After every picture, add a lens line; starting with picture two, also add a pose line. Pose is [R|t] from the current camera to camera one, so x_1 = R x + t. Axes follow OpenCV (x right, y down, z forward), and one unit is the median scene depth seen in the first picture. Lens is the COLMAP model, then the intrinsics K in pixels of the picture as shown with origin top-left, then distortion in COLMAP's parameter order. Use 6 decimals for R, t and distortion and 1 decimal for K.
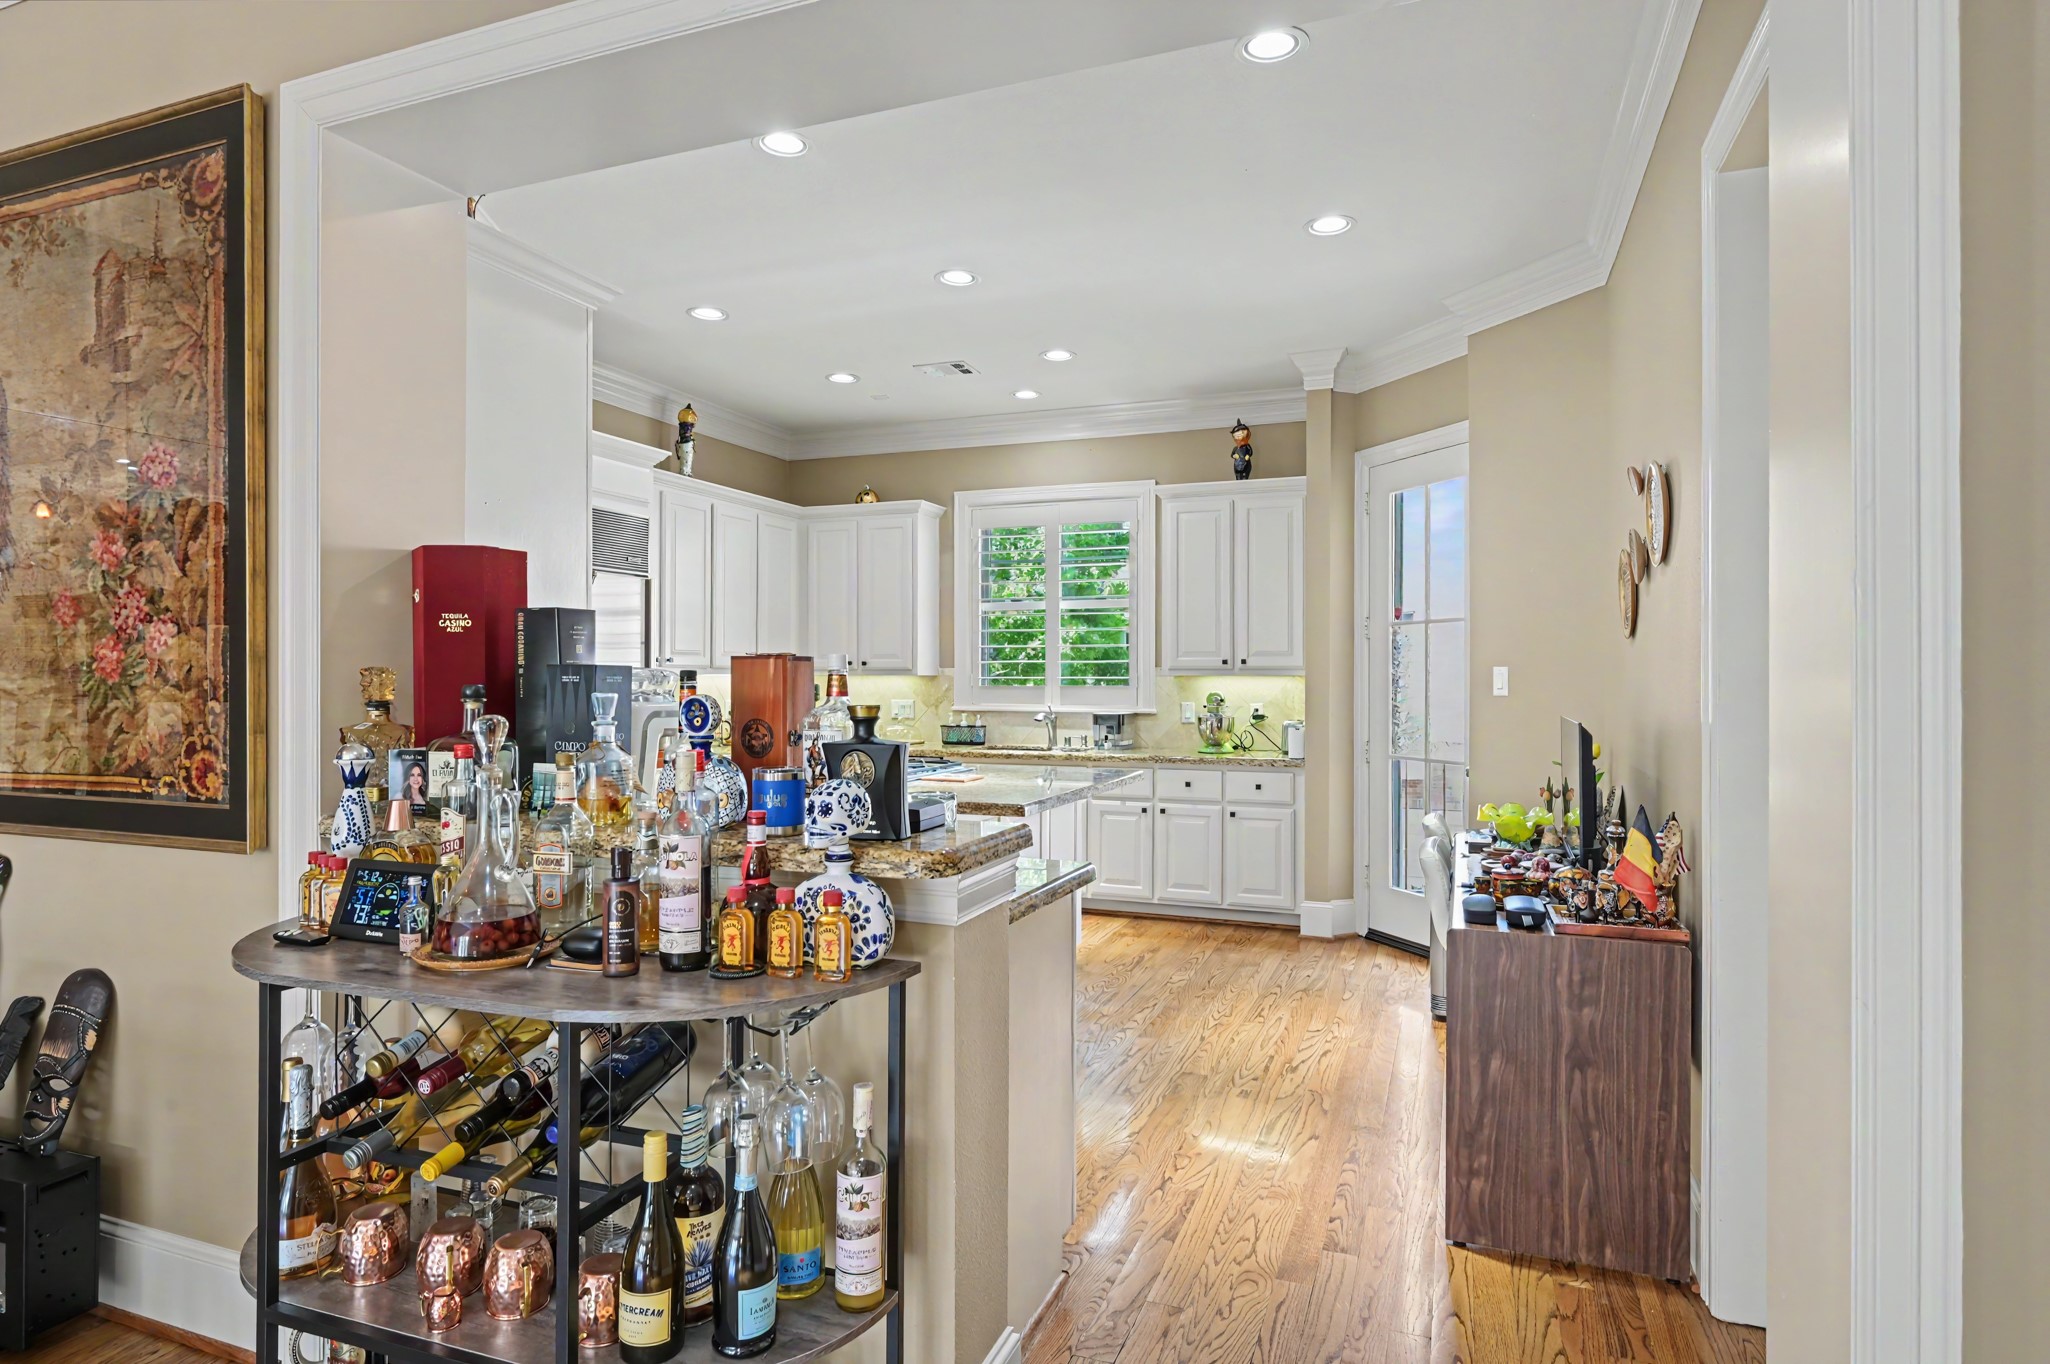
lens RADIAL K [[1126.8, 0, 1029.3], [0, 1126.8, 673.6], [0, 0, 1]] dist [-0.000222, 0.000532]
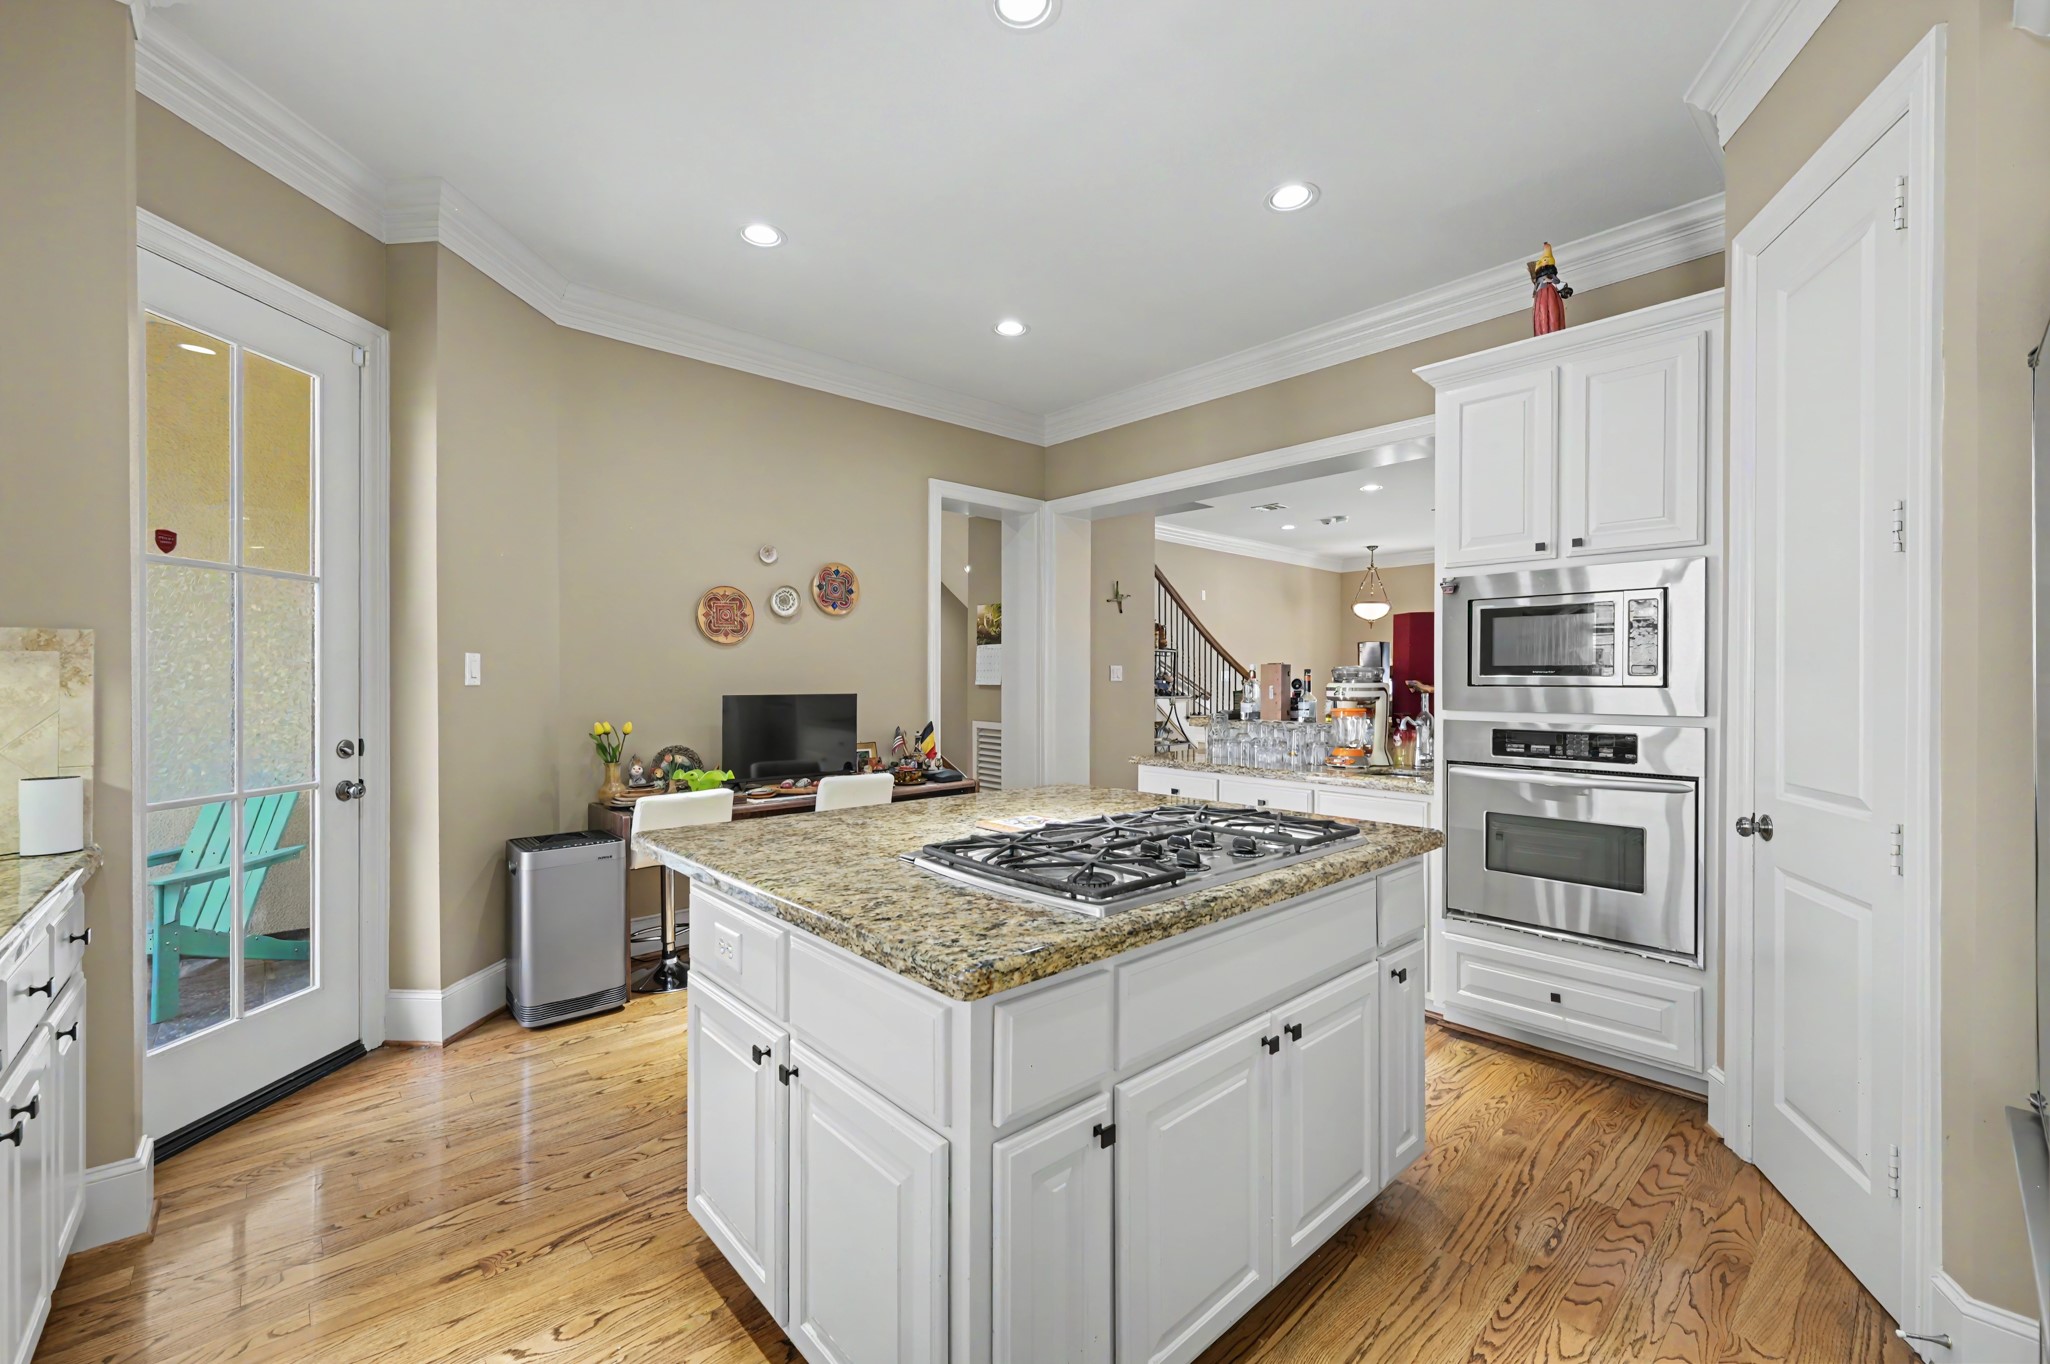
lens RADIAL K [[815.4, 0, 1029.7], [0, 815.4, 689.0], [0, 0, 1]] dist [0.000634, 0.000001]
pose [[-0.897747, -0.010744, 0.440381, -0.193351], [-0.006348, 0.999914, 0.011454, 0.009141], [-0.440467, 0.007487, -0.897738, 1.031059]]
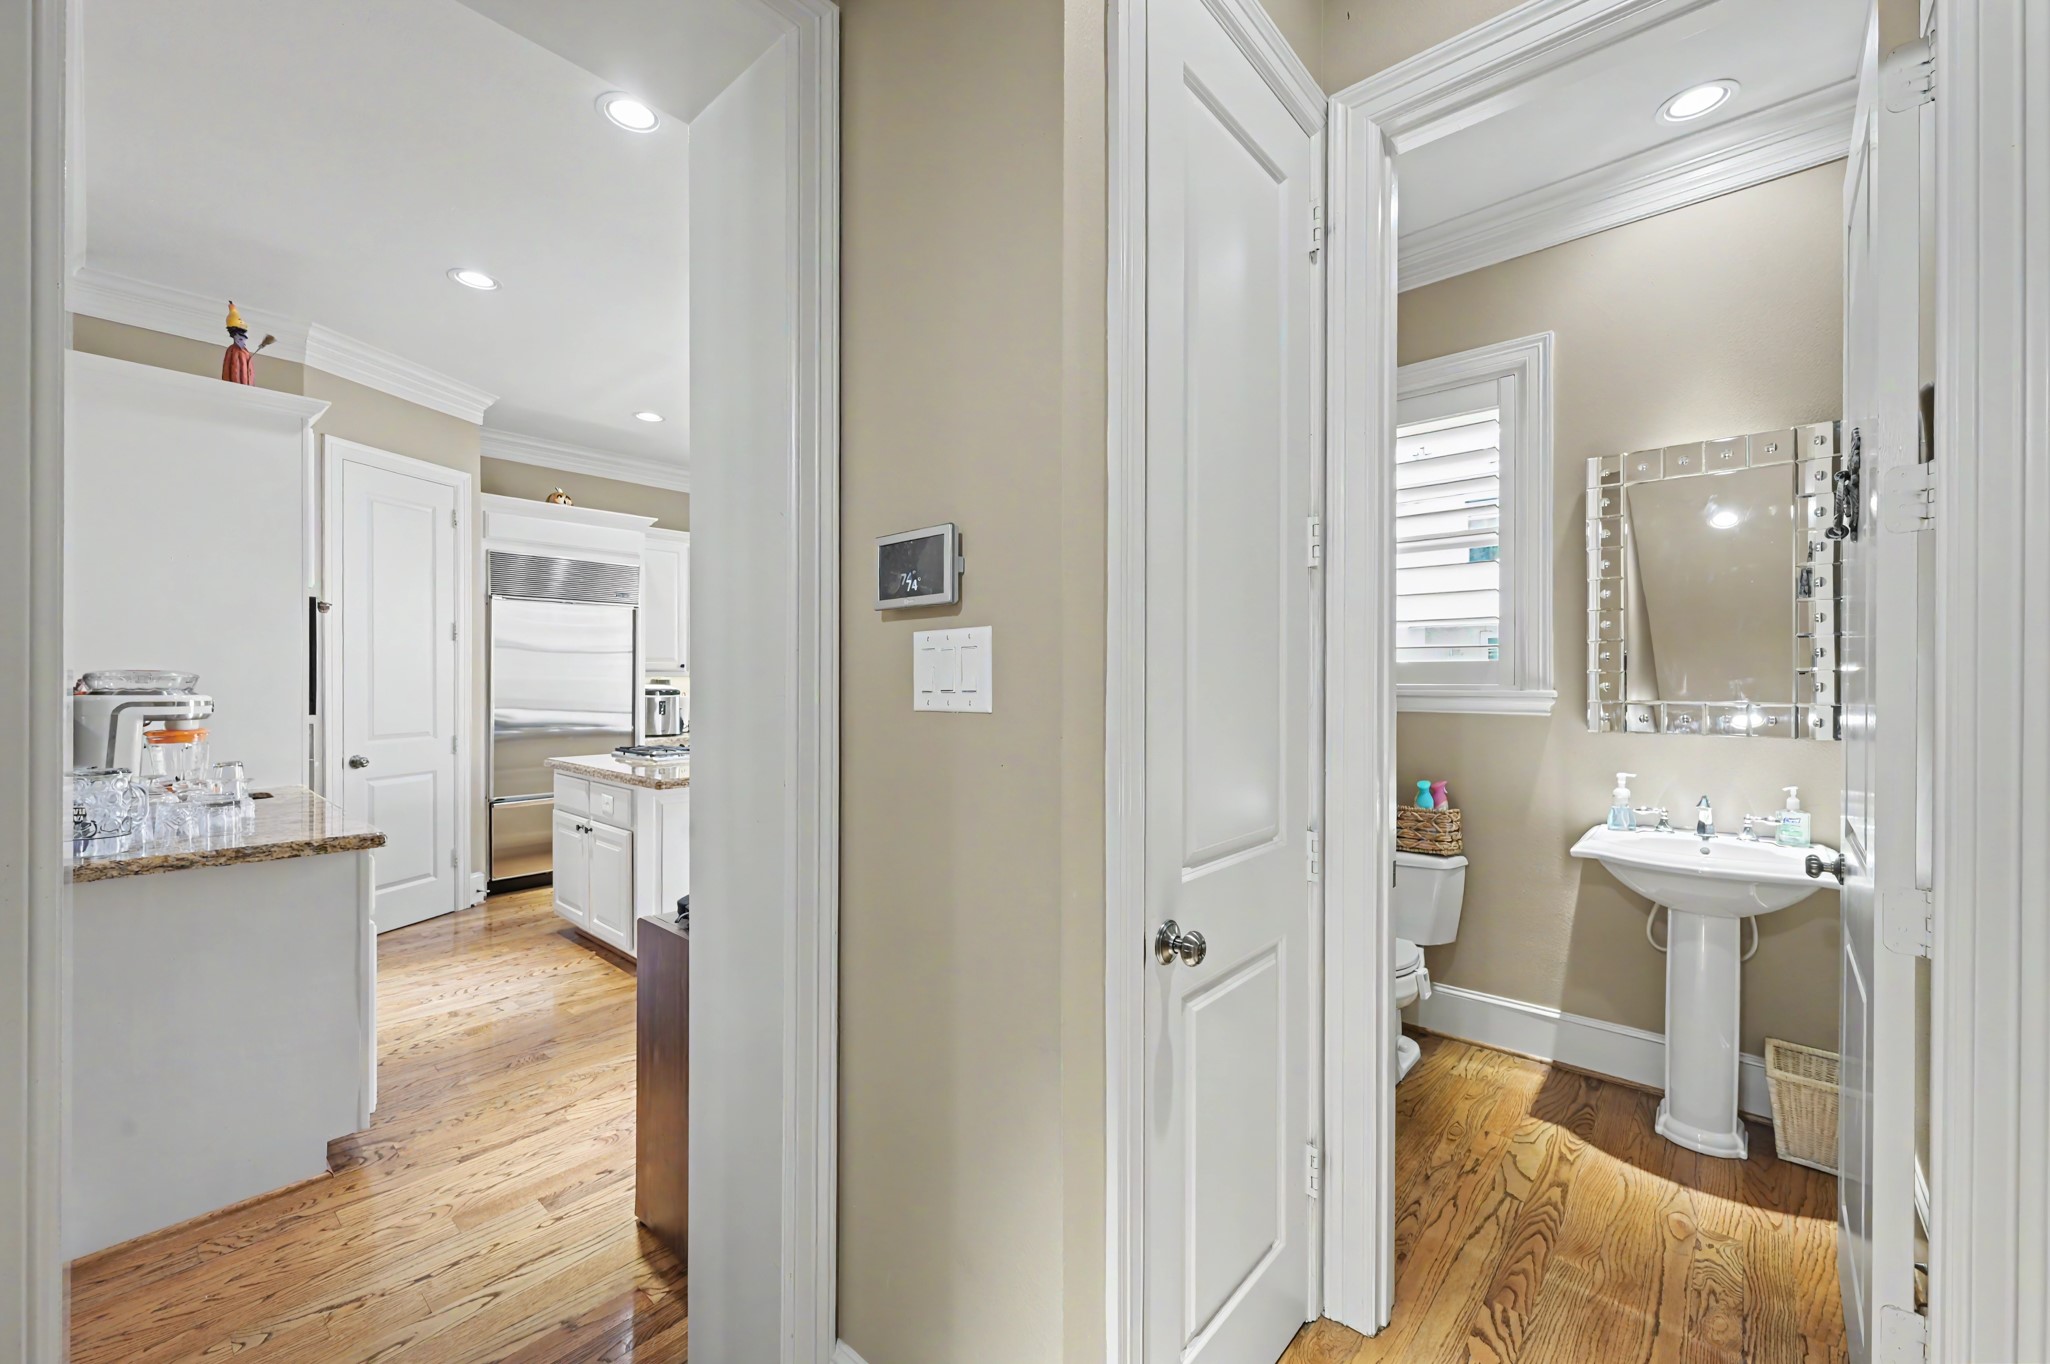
lens RADIAL K [[813.4, 0, 1024.2], [0, 813.4, 678.2], [0, 0, 1]] dist [-0.002485, 0.000938]
pose [[0.938138, -0.002340, -0.346254, 0.403810], [0.003316, 0.999992, 0.002227, 0.001920], [0.346246, -0.003237, 0.938138, 0.177880]]
